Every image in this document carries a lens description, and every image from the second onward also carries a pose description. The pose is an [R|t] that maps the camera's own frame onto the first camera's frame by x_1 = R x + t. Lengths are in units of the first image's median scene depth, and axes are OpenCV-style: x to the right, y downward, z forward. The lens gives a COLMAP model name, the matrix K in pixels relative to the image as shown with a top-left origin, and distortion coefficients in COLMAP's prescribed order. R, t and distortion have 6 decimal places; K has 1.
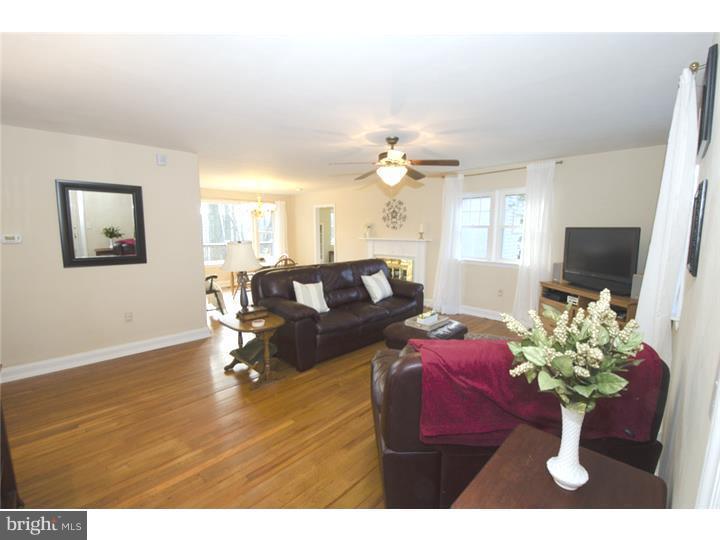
lens RADIAL K [[324.5, 0, 357.3], [0, 324.5, 269.6], [0, 0, 1]] dist [-0.001882, -0.000395]
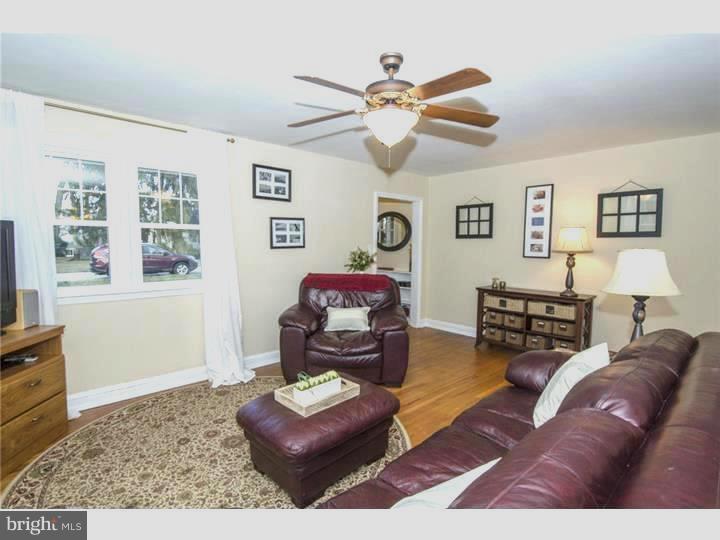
lens RADIAL K [[380.5, 0, 360.0], [0, 380.5, 270.0], [0, 0, 1]] dist [-0.000927, -0.000633]
pose [[-0.999491, -0.009925, 0.030319, 0.104625], [-0.003320, 0.977576, 0.210558, -0.145631], [-0.031729, 0.210351, -0.977111, 1.298974]]
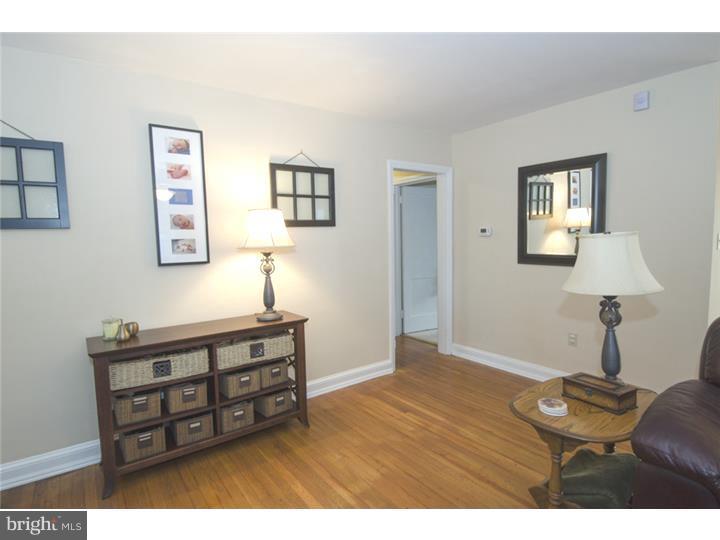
lens RADIAL K [[380.5, 0, 360.0], [0, 380.5, 270.0], [0, 0, 1]] dist [-0.000927, -0.000633]
pose [[-0.131677, 0.085390, -0.987608, 0.174363], [-0.115506, 0.988175, 0.100839, -0.034624], [0.984540, 0.127353, -0.120257, 0.552441]]
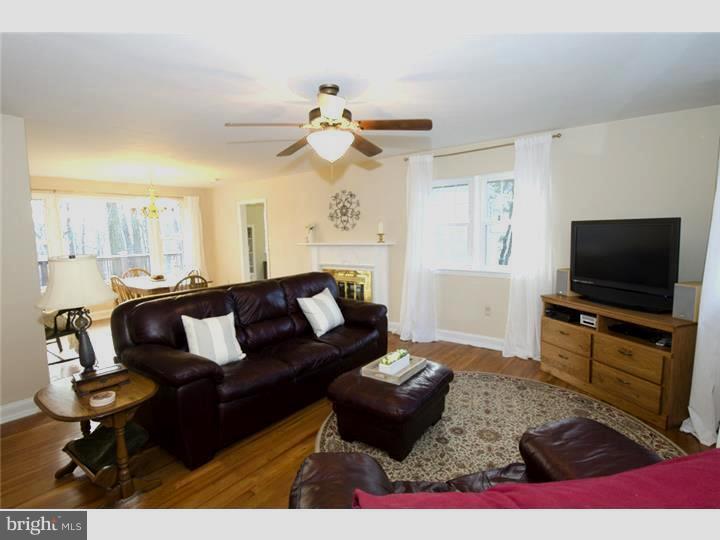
lens RADIAL K [[380.5, 0, 360.0], [0, 380.5, 270.0], [0, 0, 1]] dist [-0.000927, -0.000633]
pose [[0.990444, -0.038036, 0.132570, 0.041938], [0.041310, 0.998903, -0.022037, -0.018851], [-0.131587, 0.027303, 0.990929, 0.194288]]
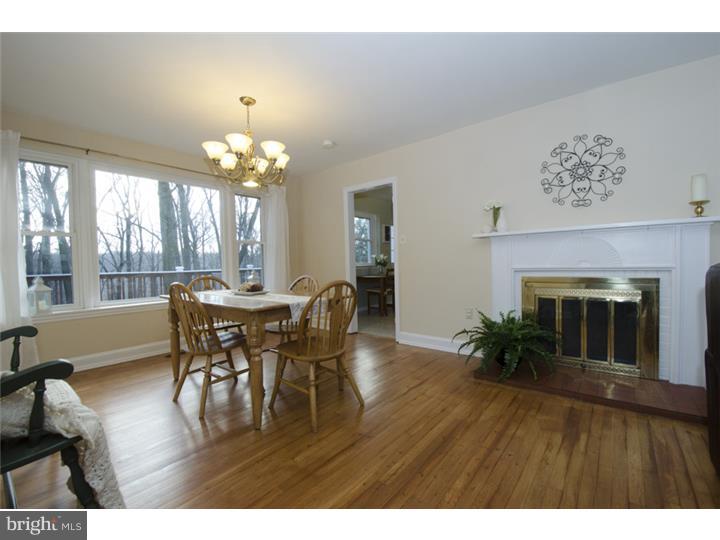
lens RADIAL K [[324.5, 0, 357.3], [0, 324.5, 269.6], [0, 0, 1]] dist [-0.001882, -0.000395]
pose [[0.994385, -0.025263, 0.102762, -0.329532], [0.036219, 0.993686, -0.106194, -0.013134], [-0.099430, 0.109320, 0.989021, 0.931323]]
